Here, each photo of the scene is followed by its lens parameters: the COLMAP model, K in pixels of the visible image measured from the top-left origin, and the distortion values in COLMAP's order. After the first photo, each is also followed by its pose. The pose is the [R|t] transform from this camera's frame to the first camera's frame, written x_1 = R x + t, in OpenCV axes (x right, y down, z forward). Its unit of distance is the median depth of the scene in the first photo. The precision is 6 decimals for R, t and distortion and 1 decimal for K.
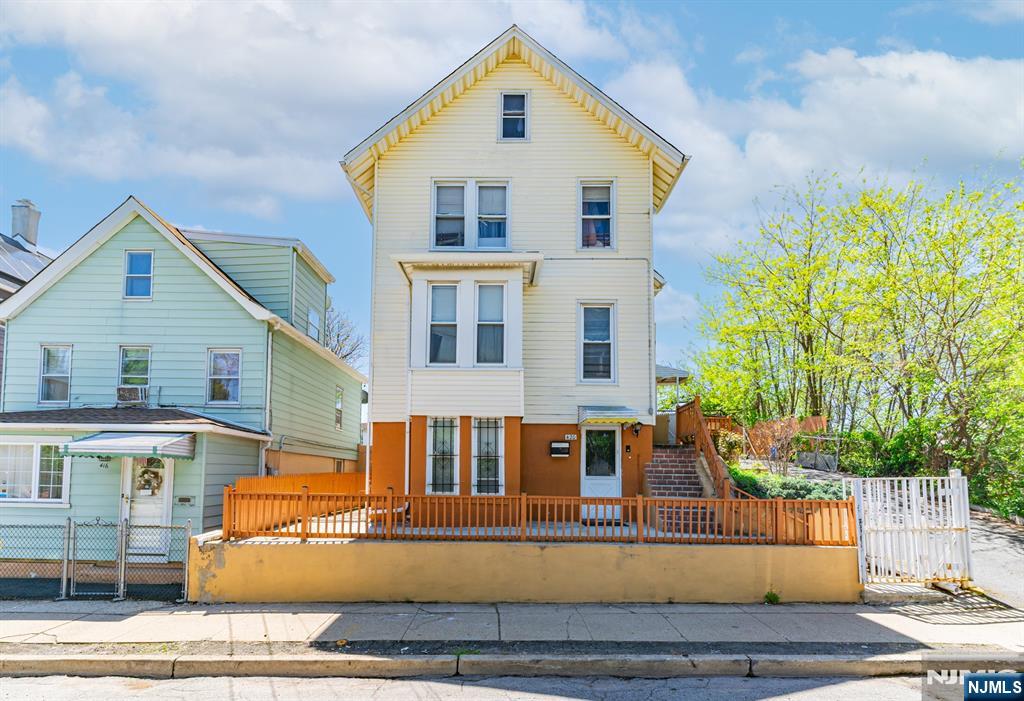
lens RADIAL K [[524.6, 0, 511.9], [0, 524.6, 350.4], [0, 0, 1]] dist [-0.003623, -0.000479]
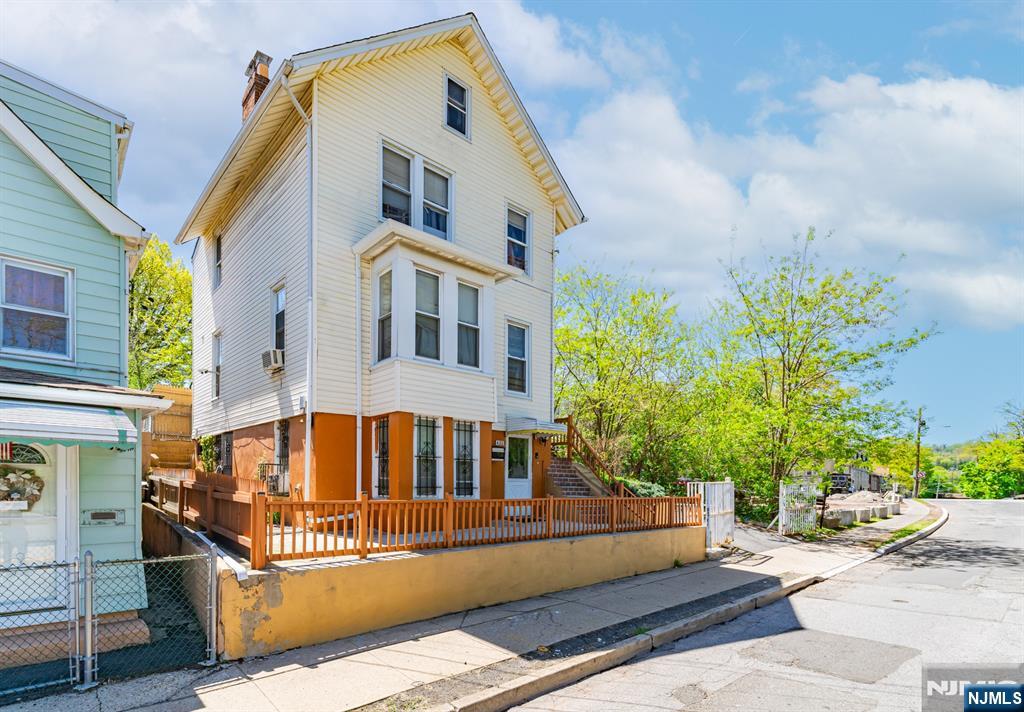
lens RADIAL K [[524.6, 0, 499.2], [0, 524.6, 386.7], [0, 0, 1]] dist [-0.003623, -0.000479]
pose [[0.724135, 0.122942, 0.678611, -0.665115], [-0.171667, 0.985144, 0.004707, 0.048299], [-0.667951, -0.119903, 0.734483, 0.232837]]
